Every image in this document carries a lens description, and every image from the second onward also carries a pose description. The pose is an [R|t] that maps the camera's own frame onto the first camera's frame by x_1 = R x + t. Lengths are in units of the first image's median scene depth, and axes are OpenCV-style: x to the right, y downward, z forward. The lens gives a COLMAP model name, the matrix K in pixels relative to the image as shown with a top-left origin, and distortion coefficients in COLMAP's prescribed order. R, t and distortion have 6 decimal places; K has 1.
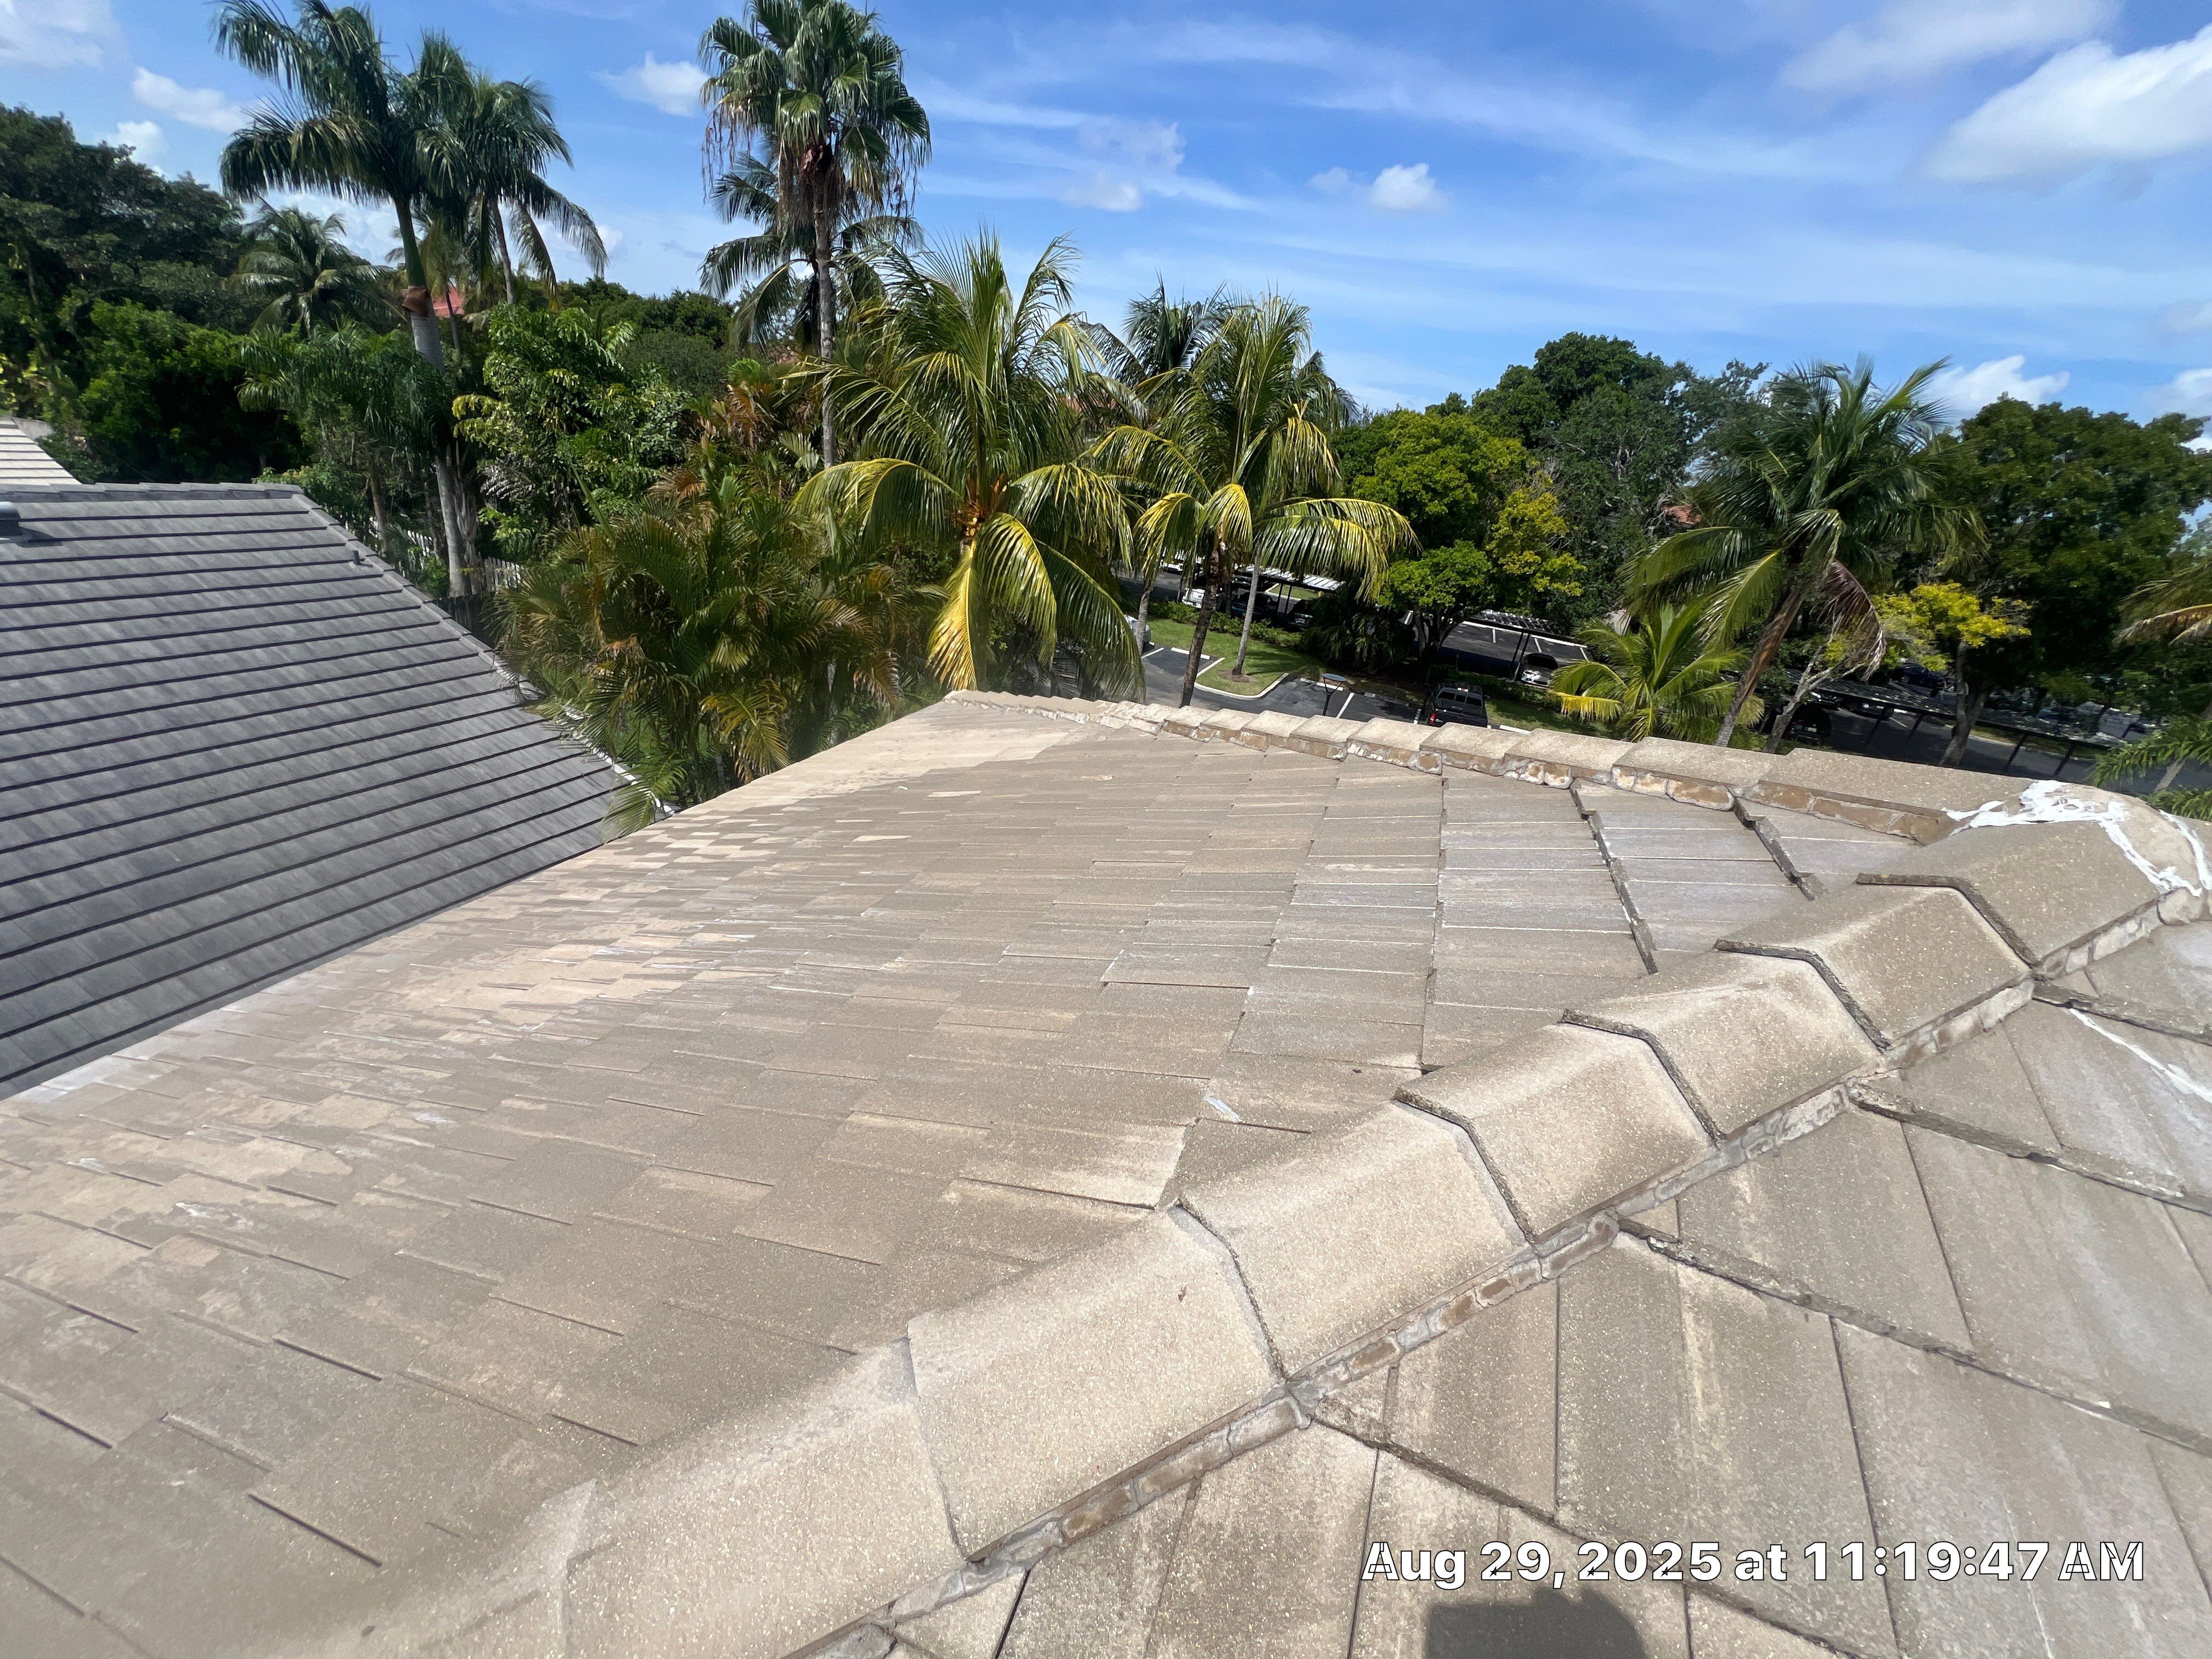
lens RADIAL K [[878.8, 0, 1106.3], [0, 878.8, 830.0], [0, 0, 1]] dist [-0.003397, 0.000306]
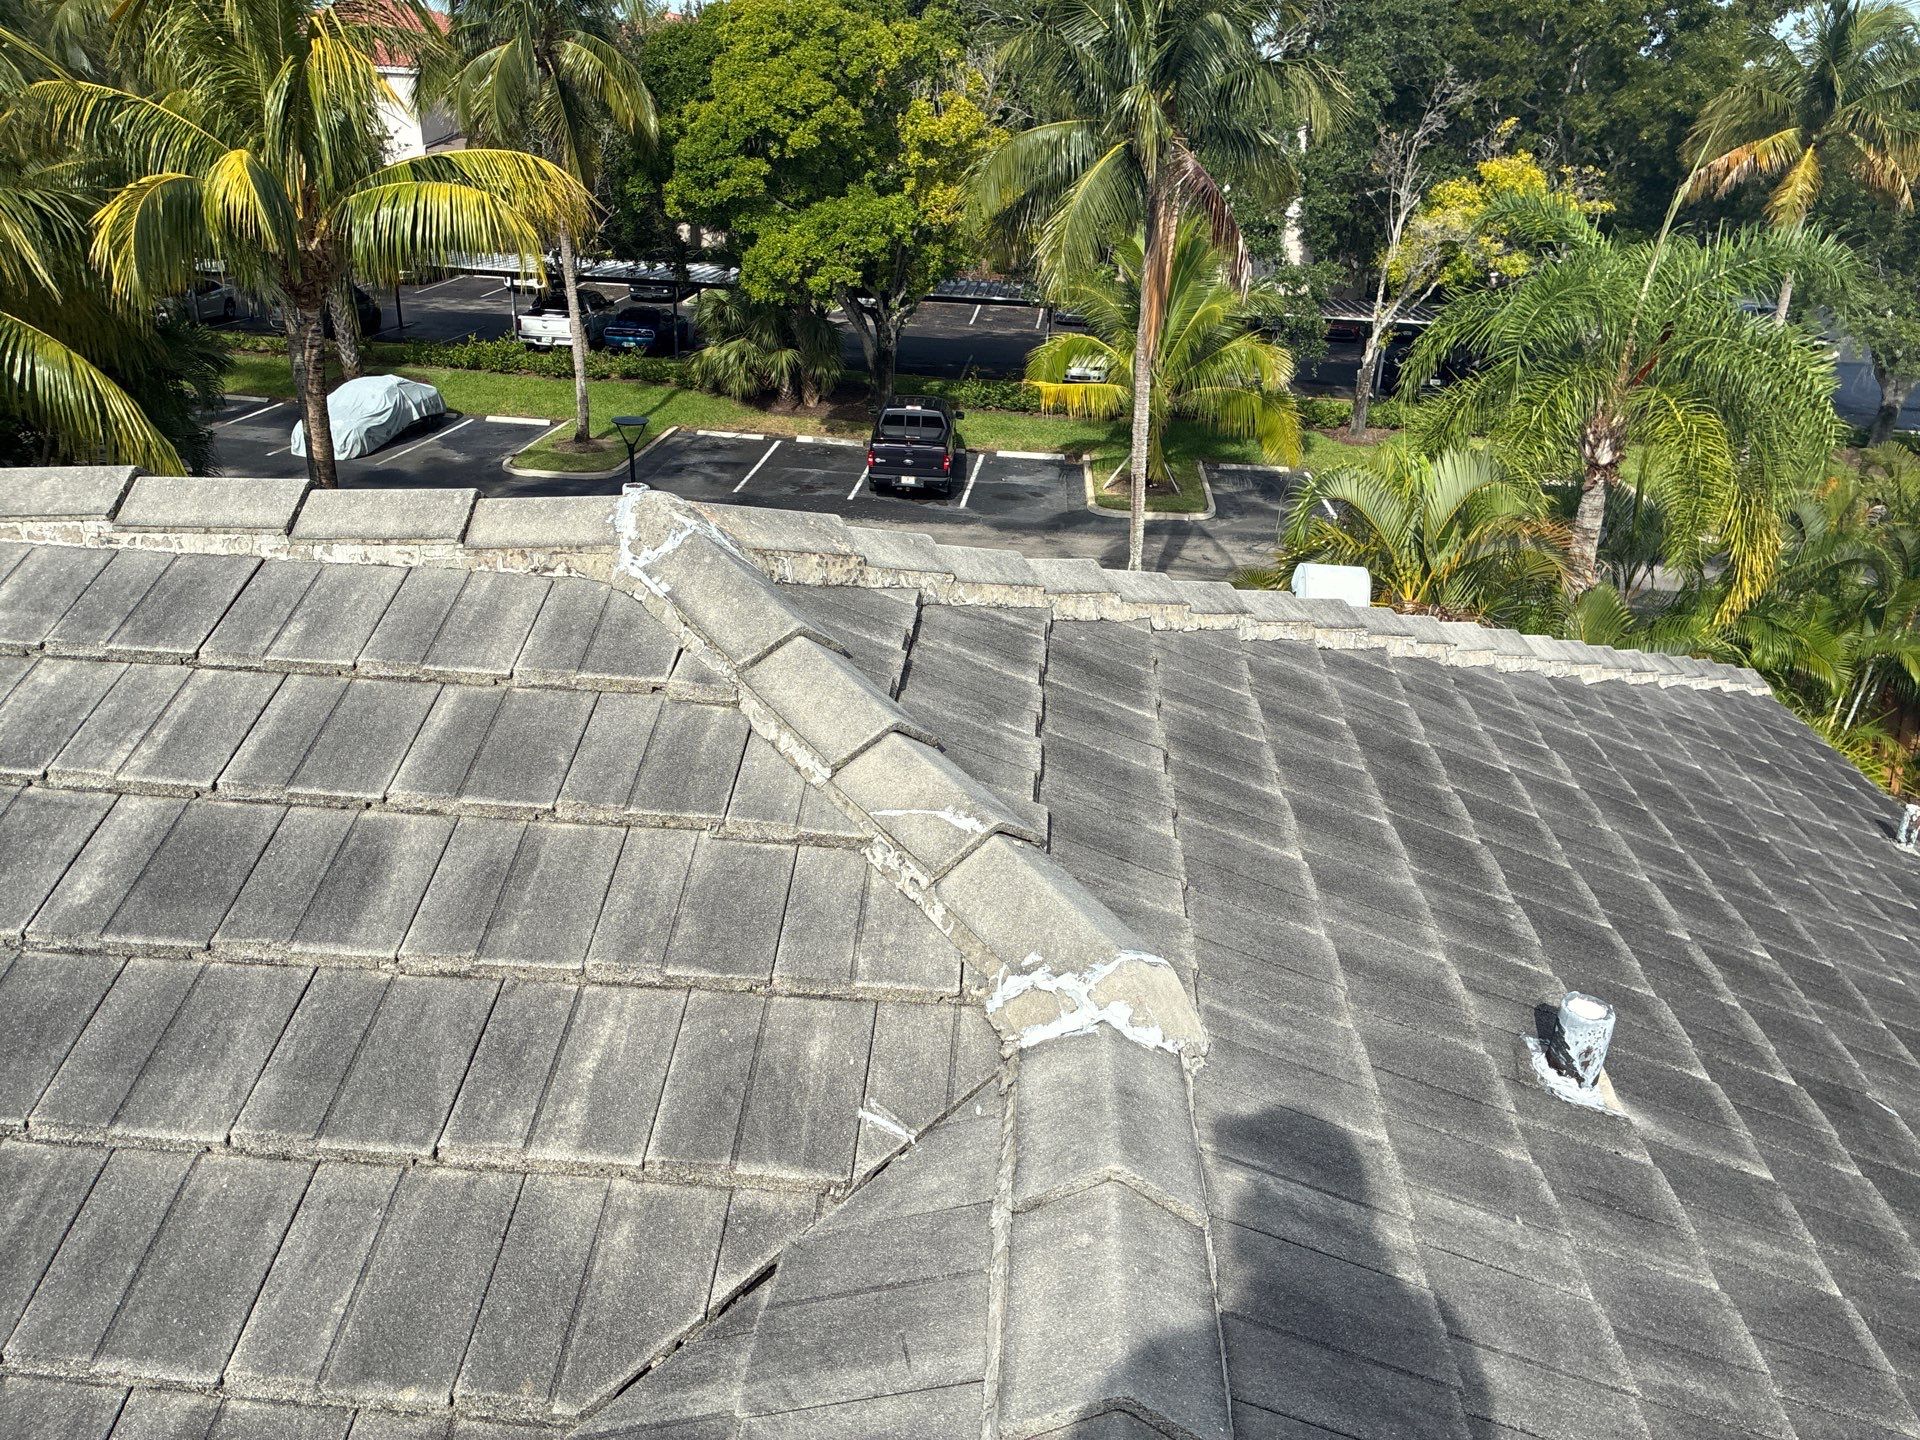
lens RADIAL K [[1444.7, 0, 974.4], [0, 1444.7, 730.9], [0, 0, 1]] dist [0.046233, -0.062152]
pose [[0.949674, -0.213625, 0.229093, 0.154343], [0.209371, 0.976890, 0.043010, 0.044671], [-0.232987, 0.007120, 0.972454, -0.081340]]
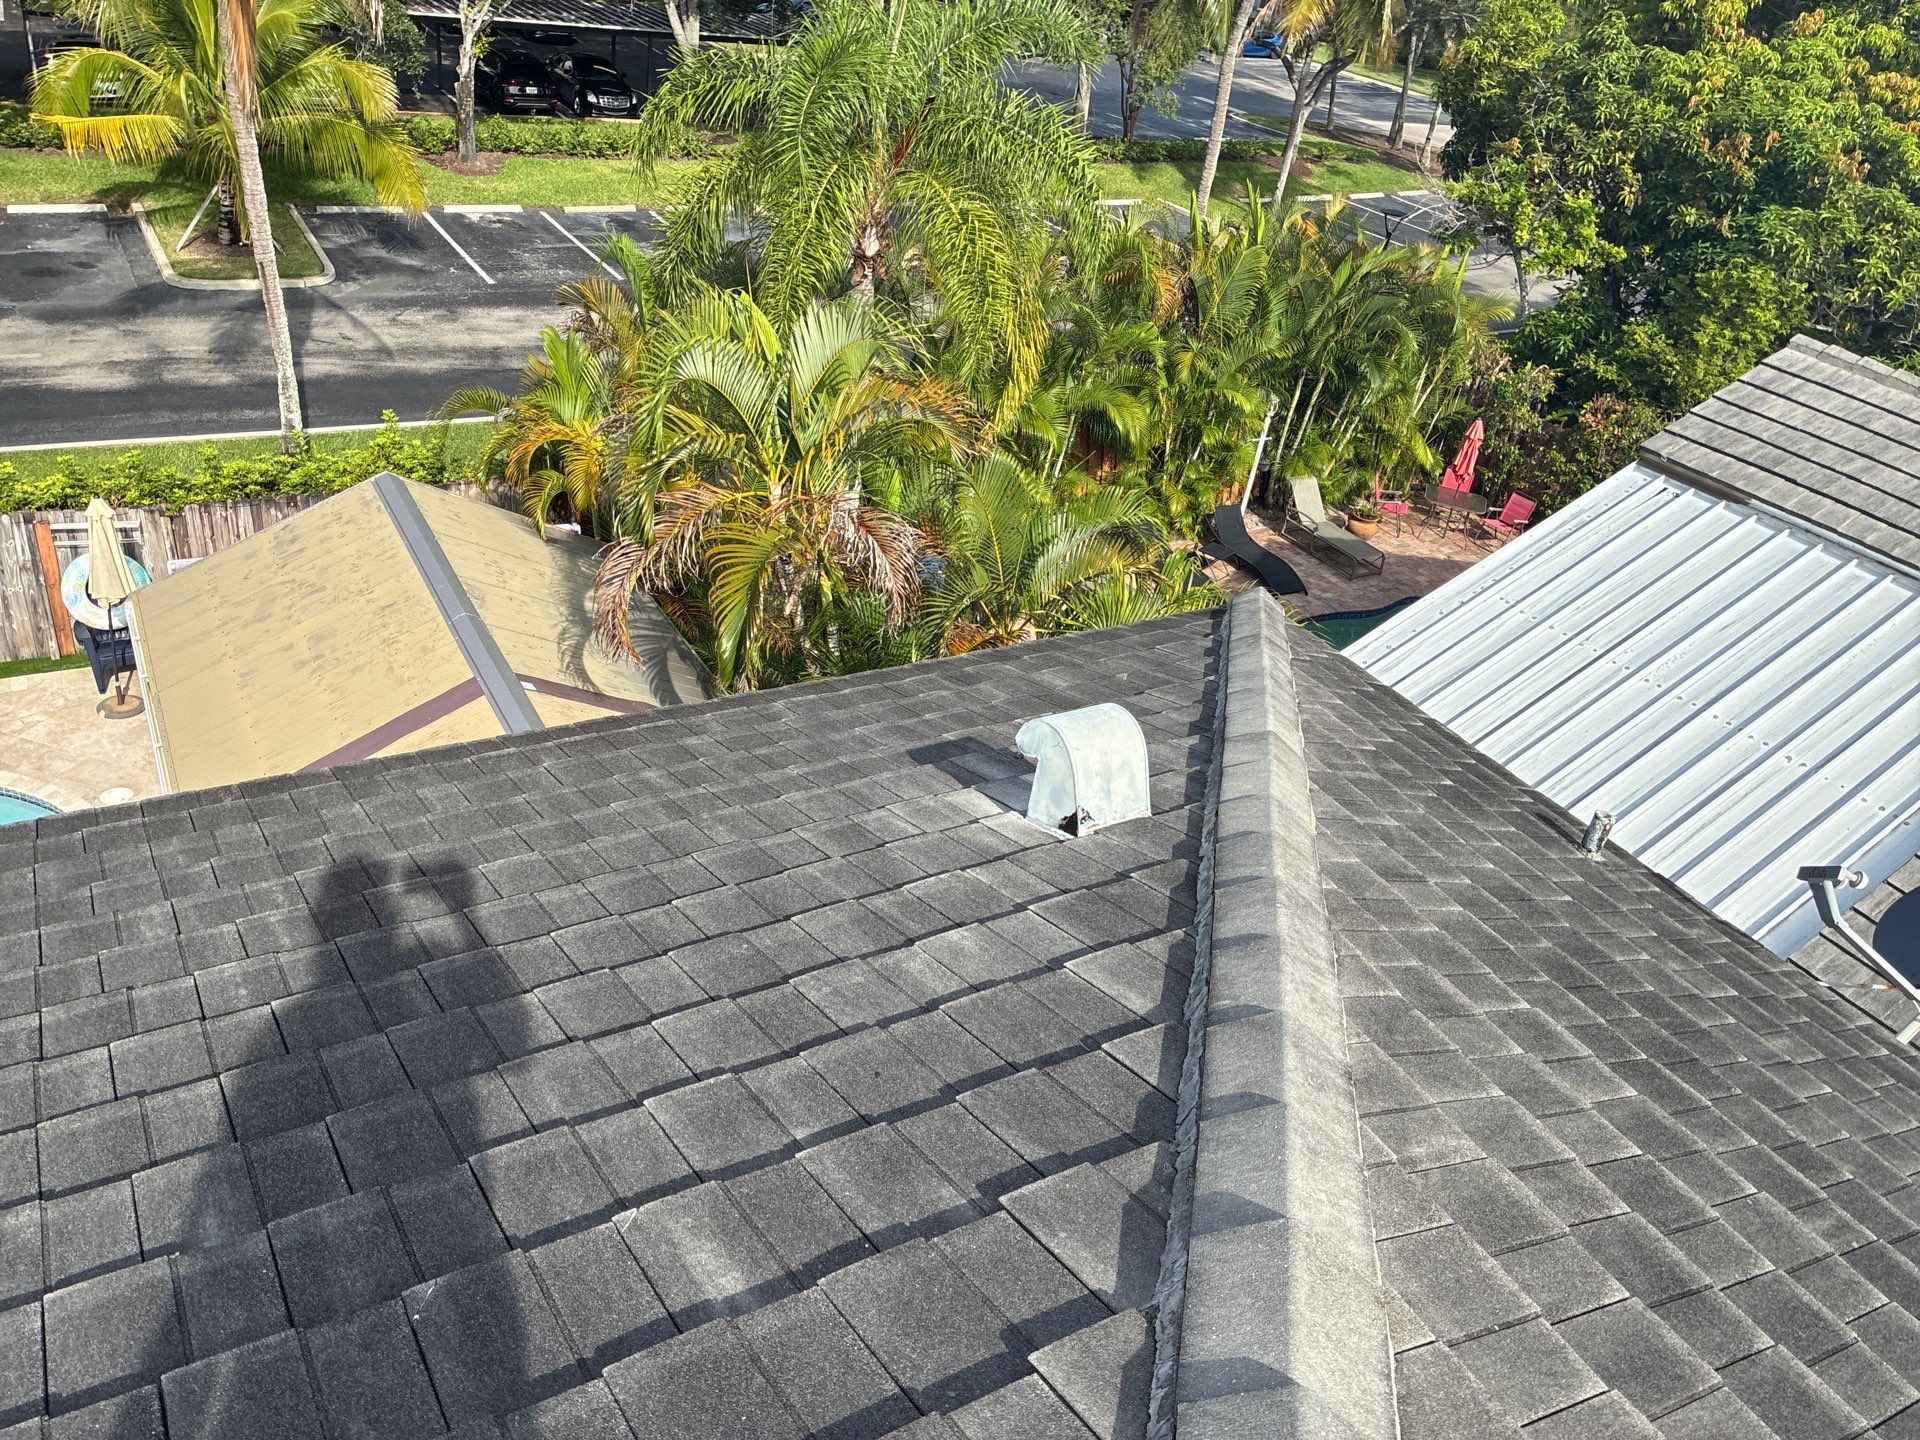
lens RADIAL K [[1444.7, 0, 941.3], [0, 1444.7, 714.6], [0, 0, 1]] dist [0.046233, -0.062152]
pose [[0.638402, -0.456195, 0.619942, 0.161439], [0.284951, 0.888281, 0.360221, -0.007915], [-0.715014, -0.053313, 0.697074, 0.014372]]
